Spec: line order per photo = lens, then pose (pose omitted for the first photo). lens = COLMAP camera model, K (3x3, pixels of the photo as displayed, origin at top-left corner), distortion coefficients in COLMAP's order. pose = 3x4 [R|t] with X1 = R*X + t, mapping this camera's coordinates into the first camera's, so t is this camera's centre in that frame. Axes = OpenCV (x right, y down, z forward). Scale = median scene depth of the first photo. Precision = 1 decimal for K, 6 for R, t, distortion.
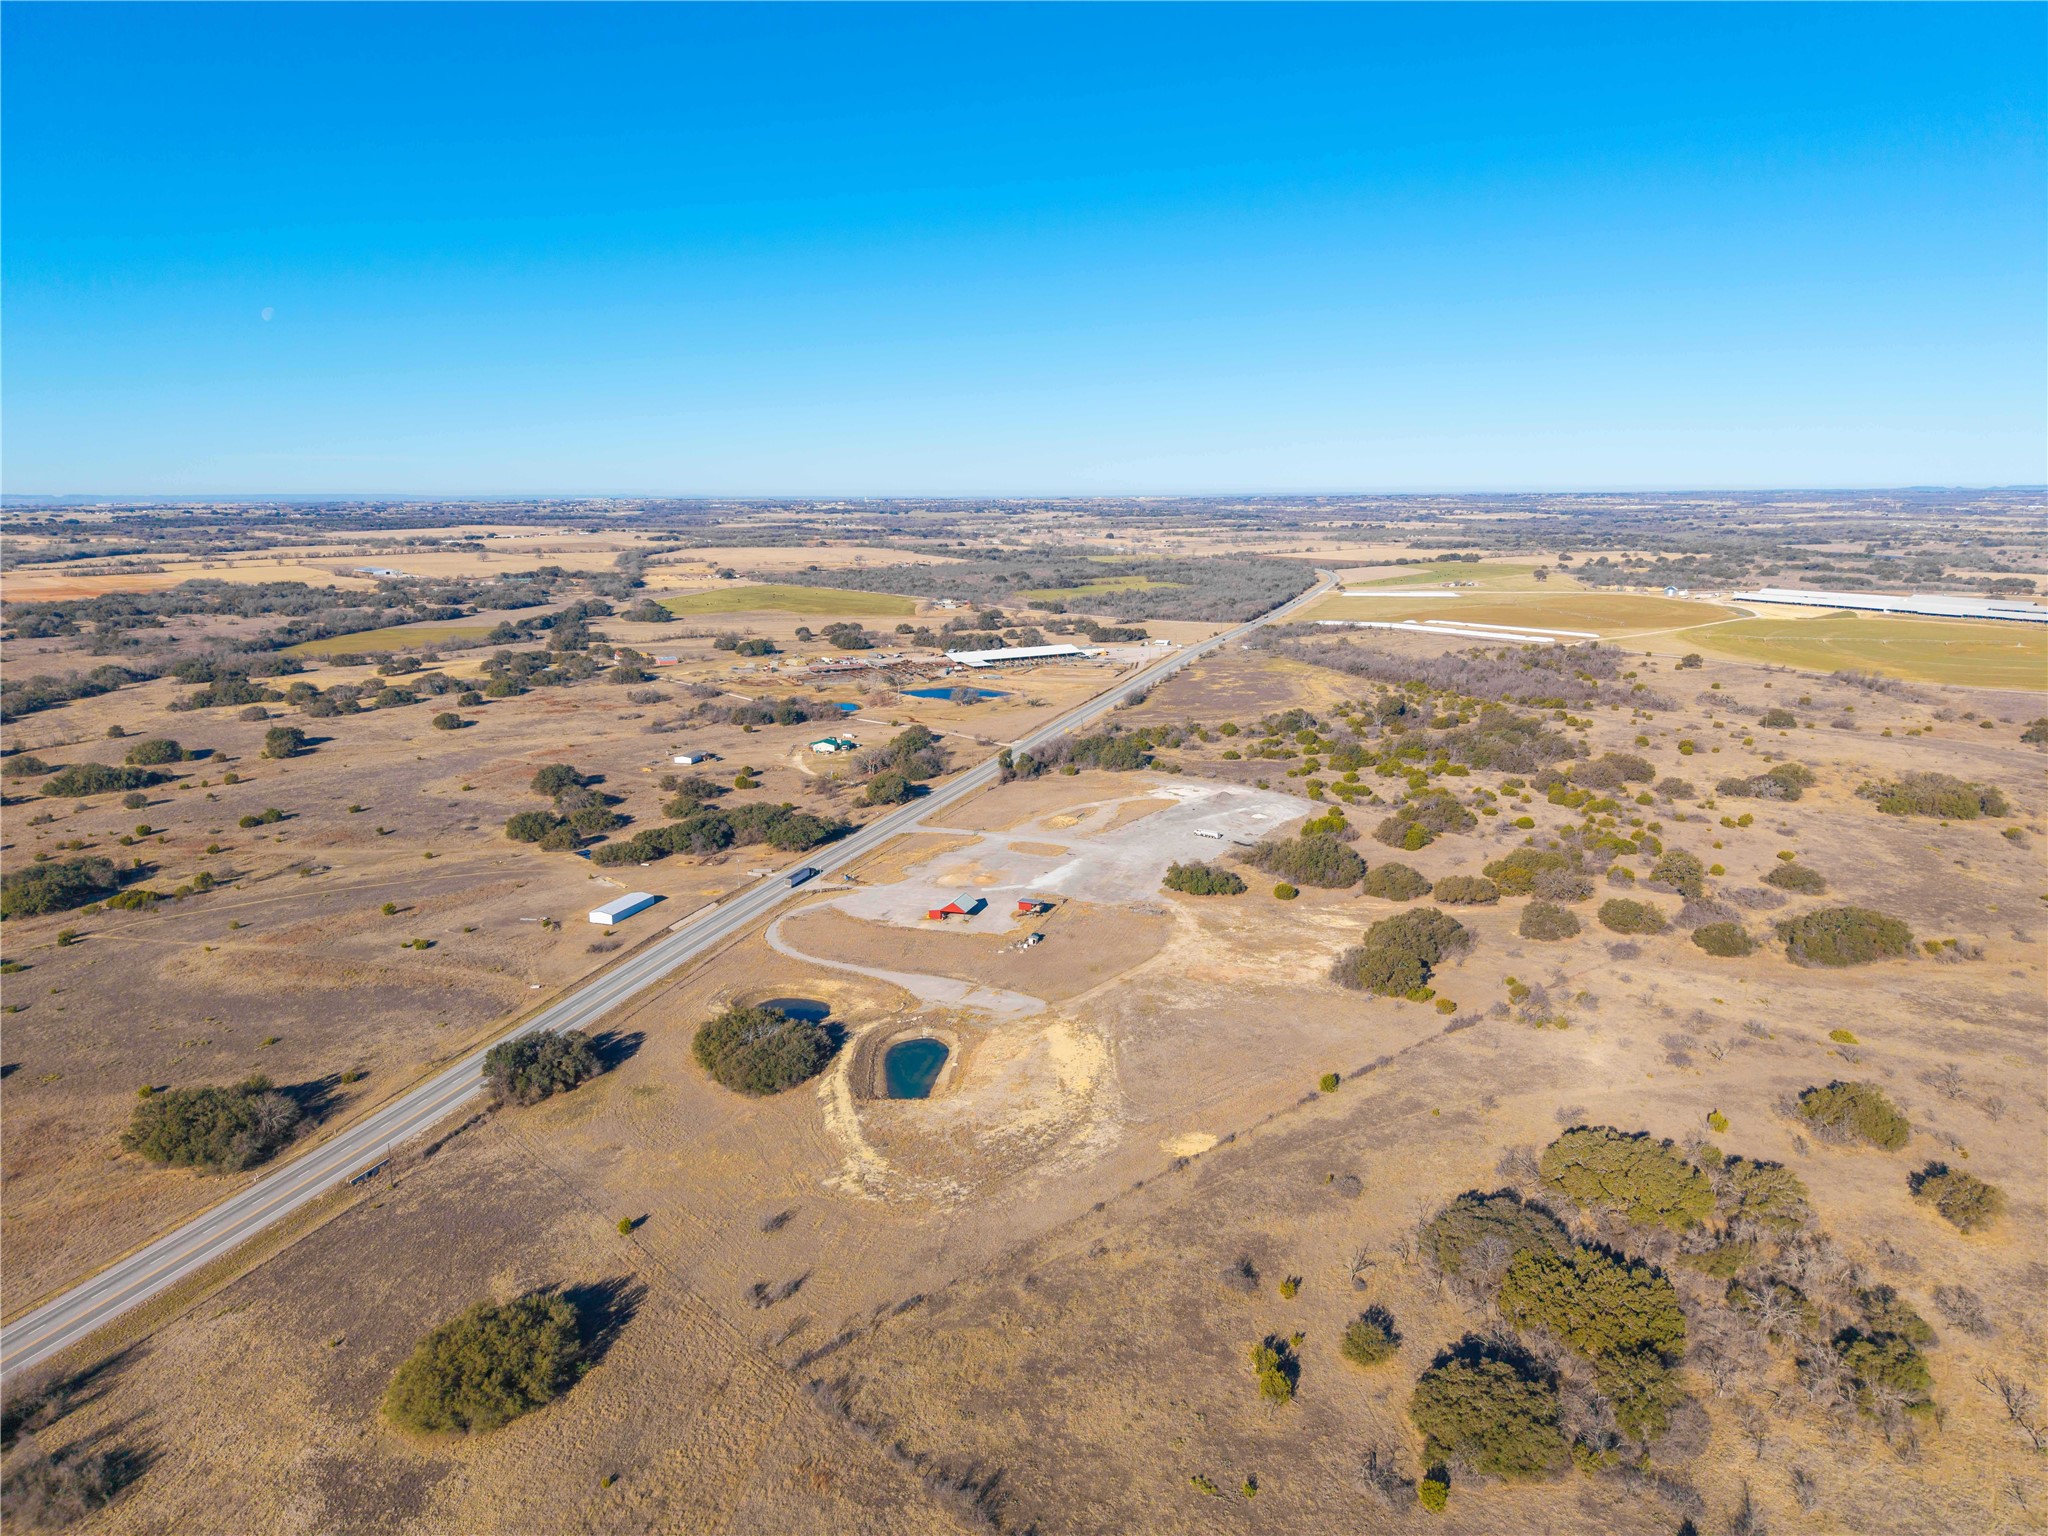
lens RADIAL K [[1369.6, 0, 1024.0], [0, 1369.6, 768.0], [0, 0, 1]] dist [0.030904, -0.039976]
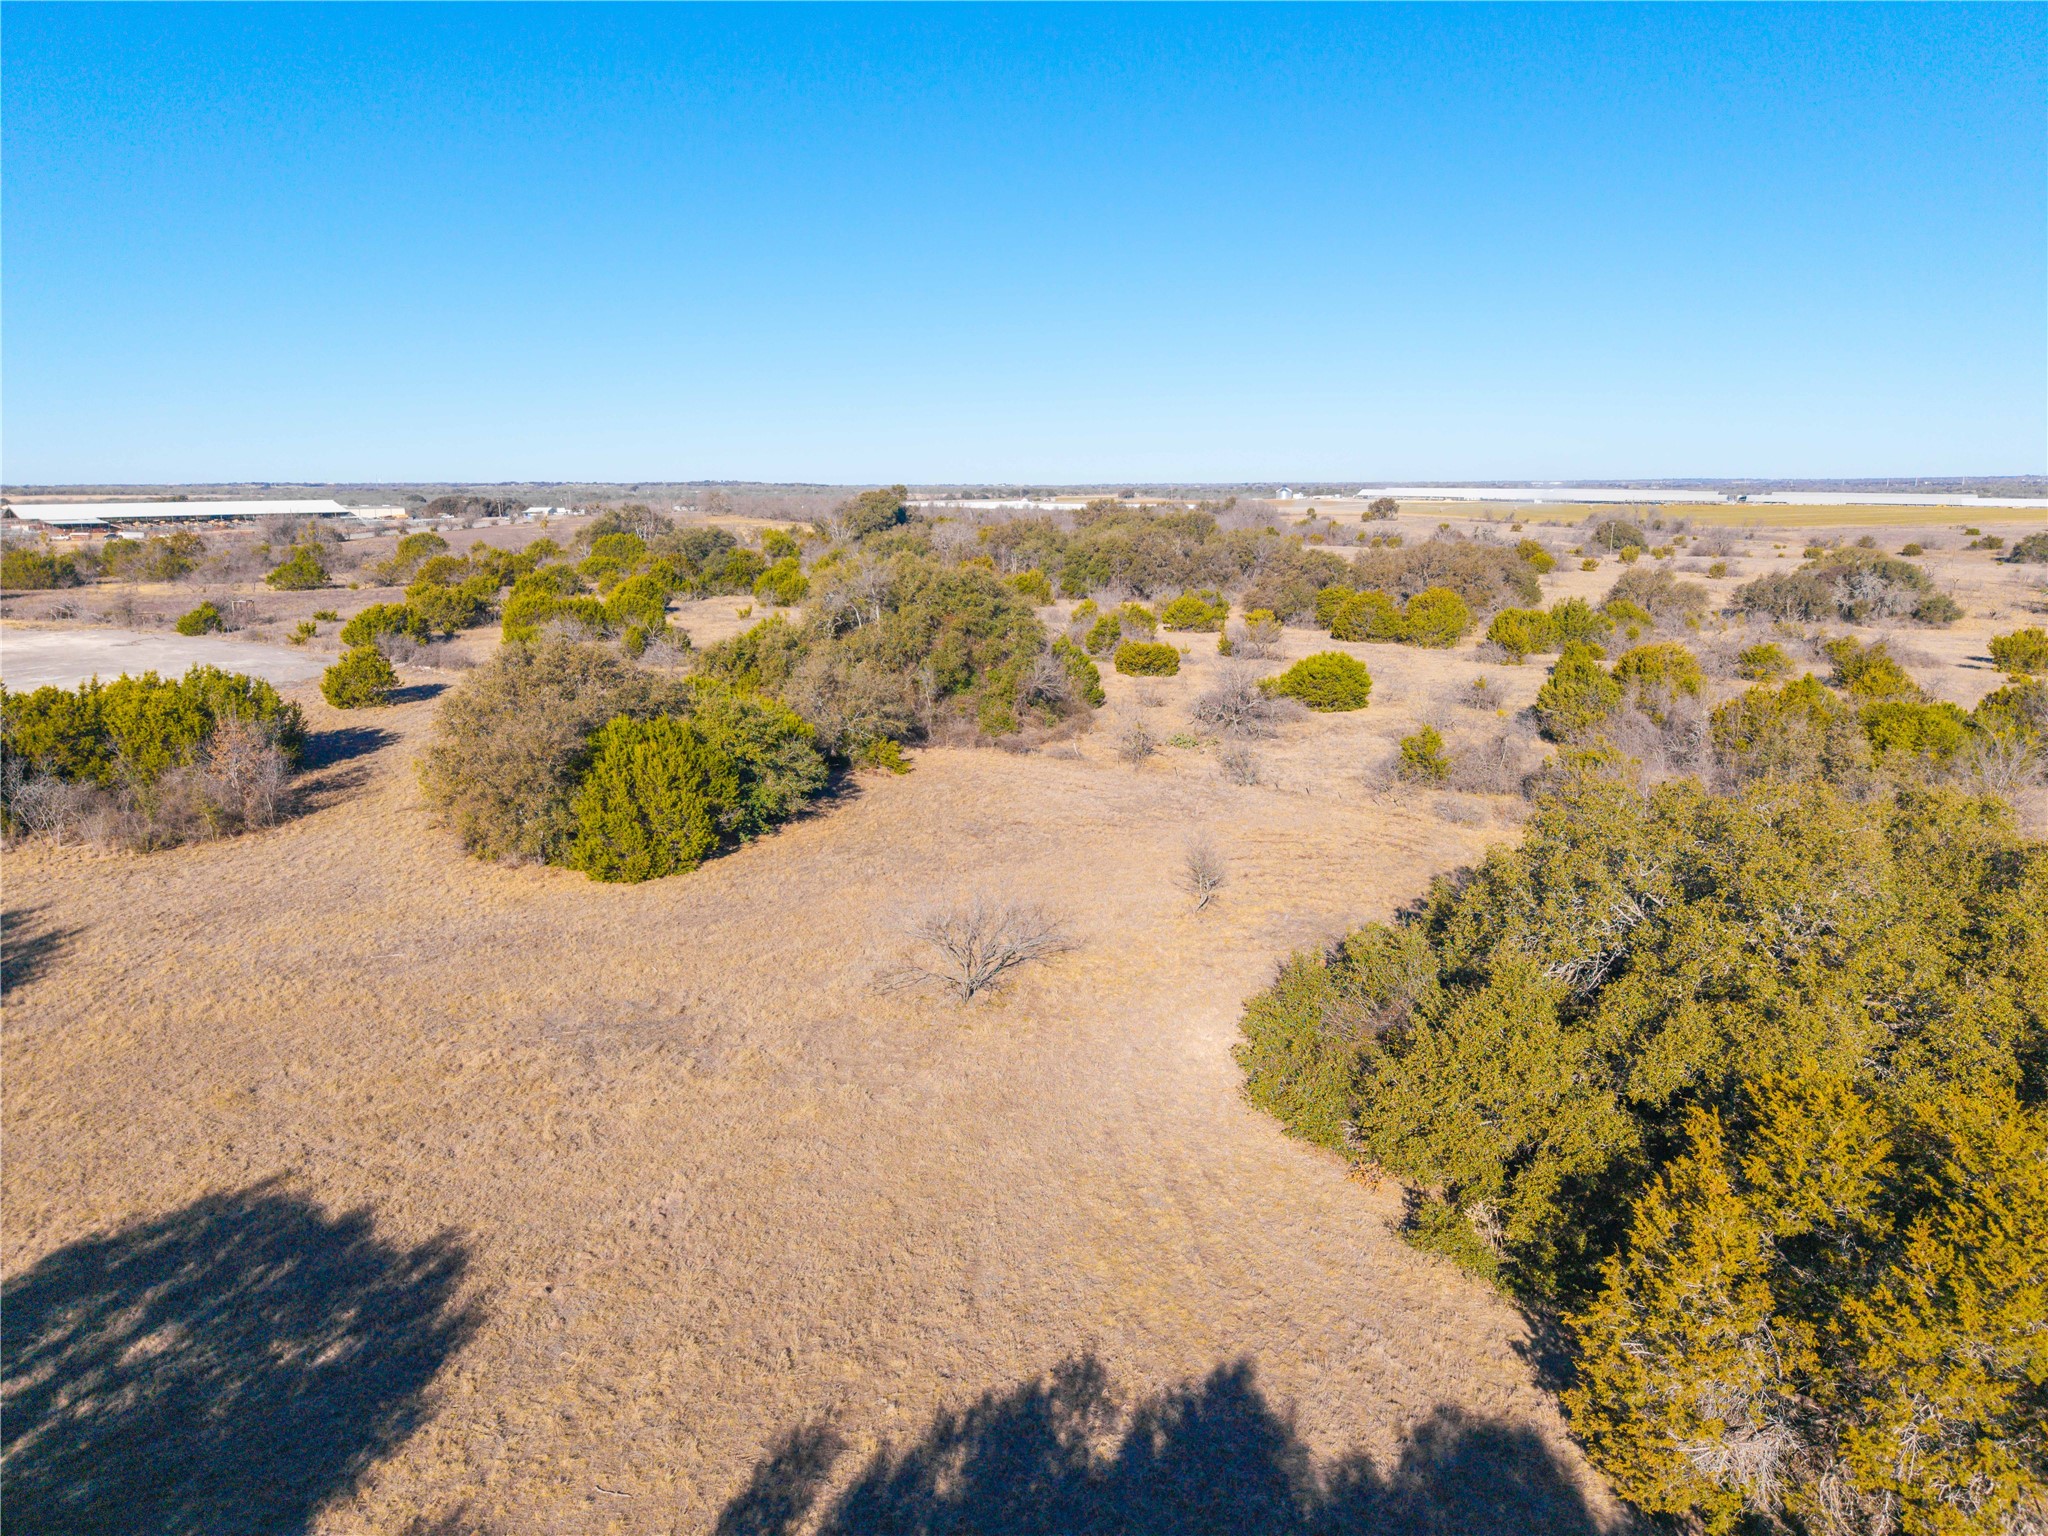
lens RADIAL K [[1369.6, 0, 1024.0], [0, 1369.6, 768.0], [0, 0, 1]] dist [0.030904, -0.039976]
pose [[0.957618, -0.059612, 0.281804, 0.451622], [0.060103, 0.998168, 0.006908, 0.083742], [-0.281700, 0.010322, 0.959447, 1.403353]]
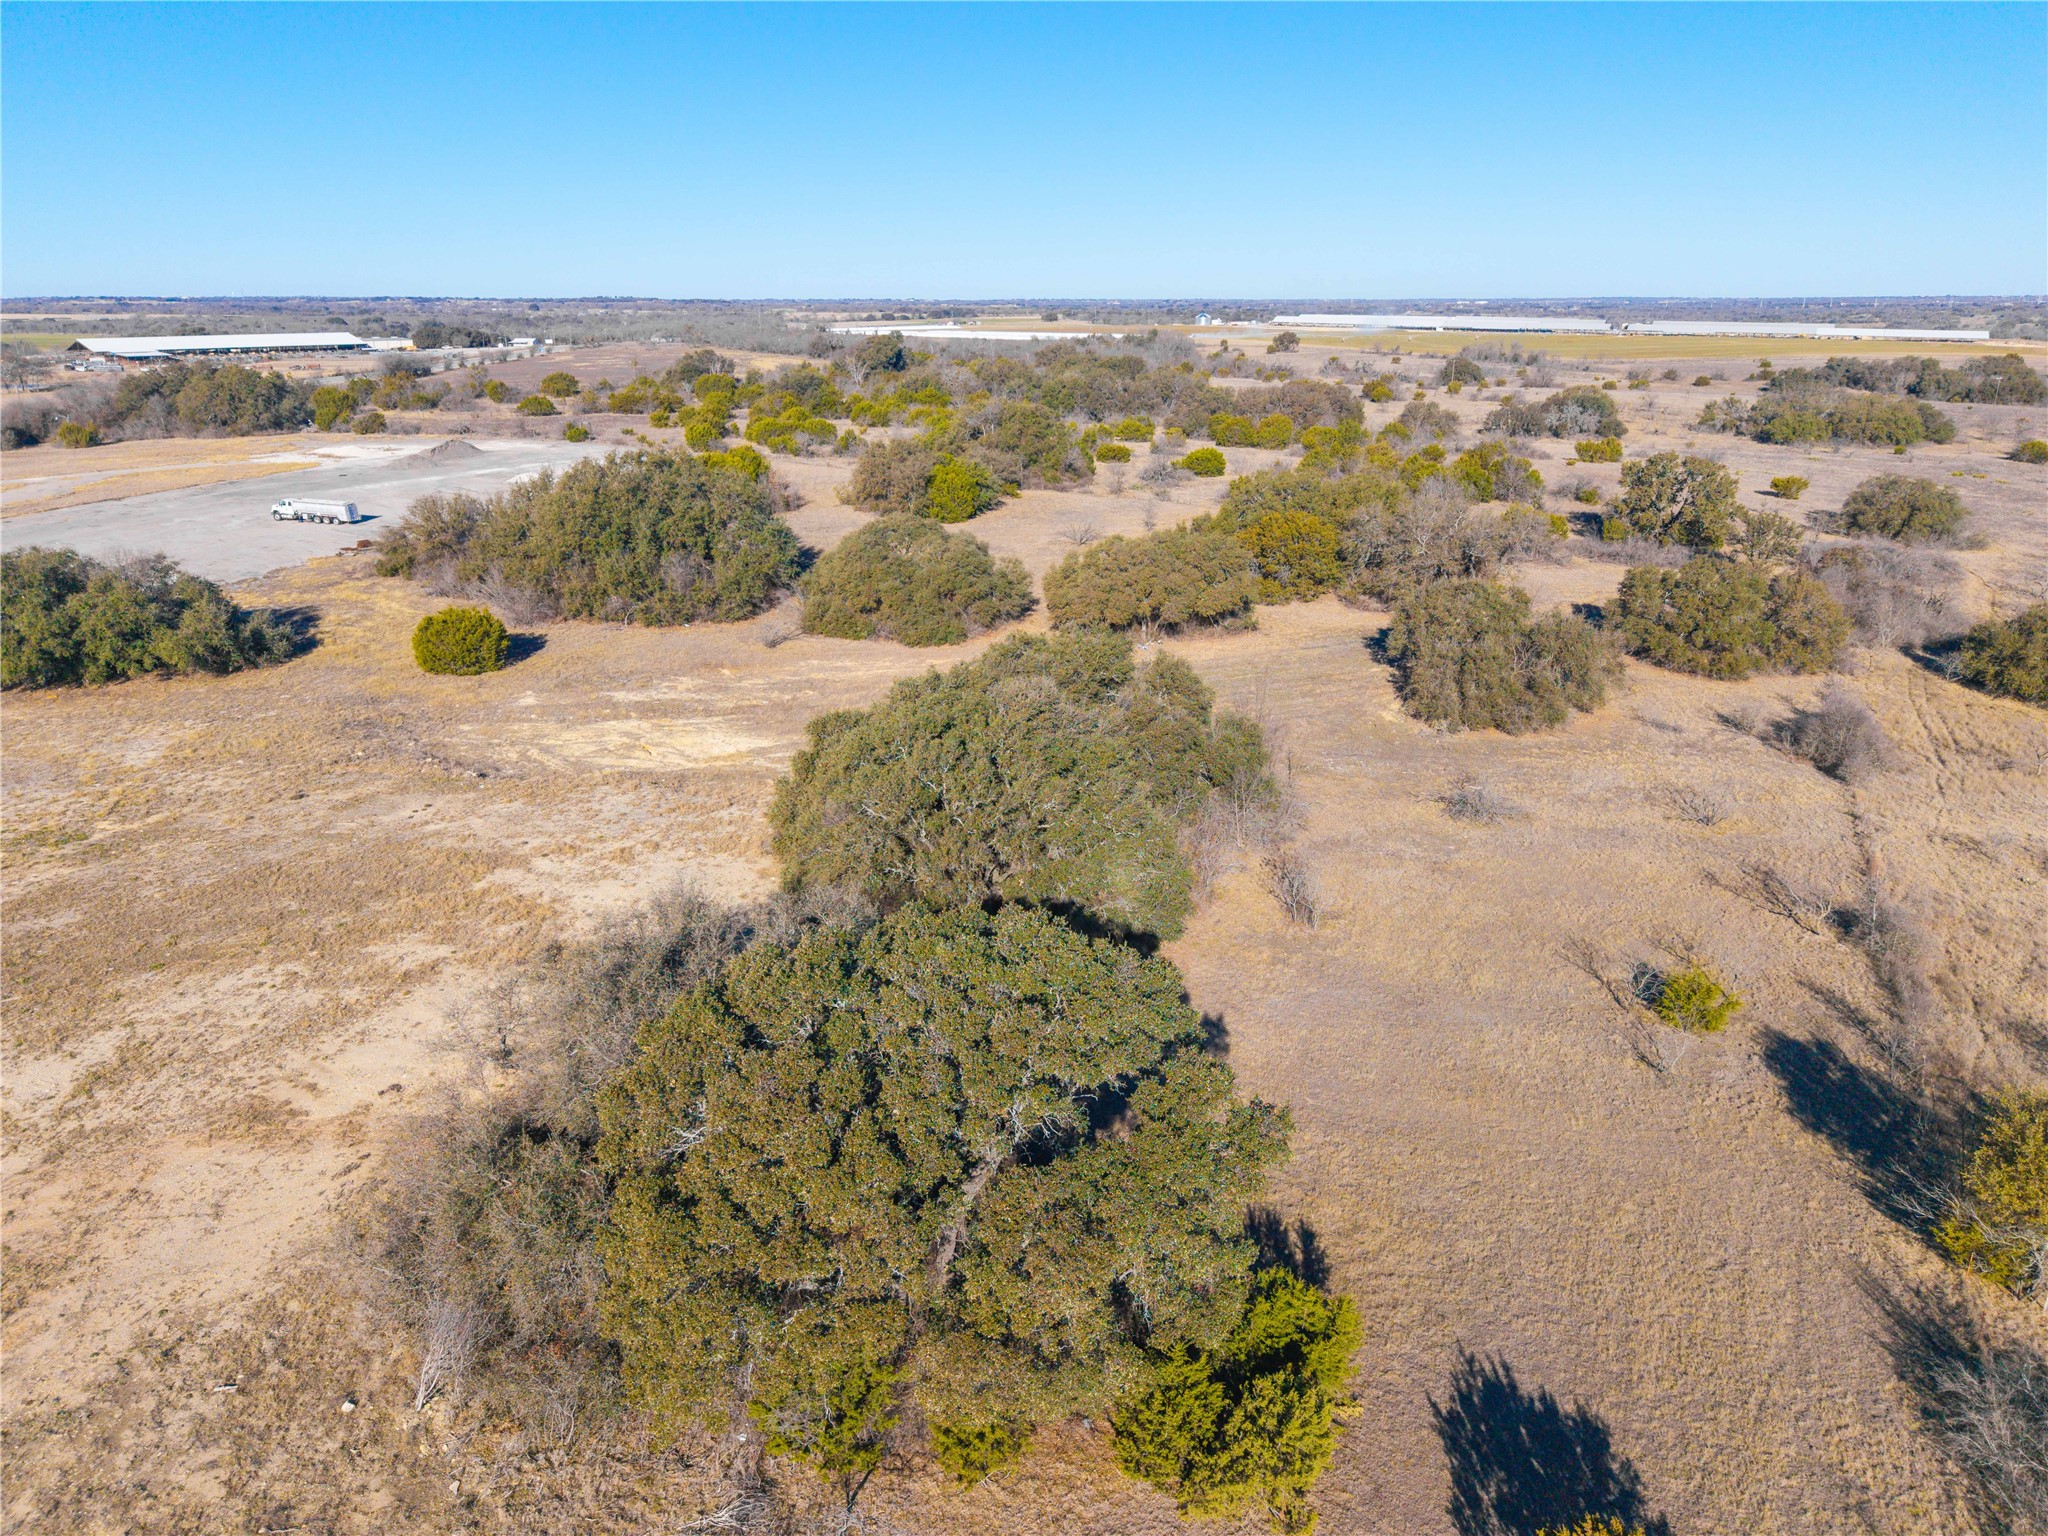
lens RADIAL K [[1397.2, 0, 1029.5], [0, 1397.2, 832.6], [0, 0, 1]] dist [0.009452, -0.002750]
pose [[0.936763, -0.122943, 0.327657, 0.284668], [0.069390, 0.982924, 0.170427, 0.126344], [-0.343015, -0.136914, 0.929298, 1.059056]]
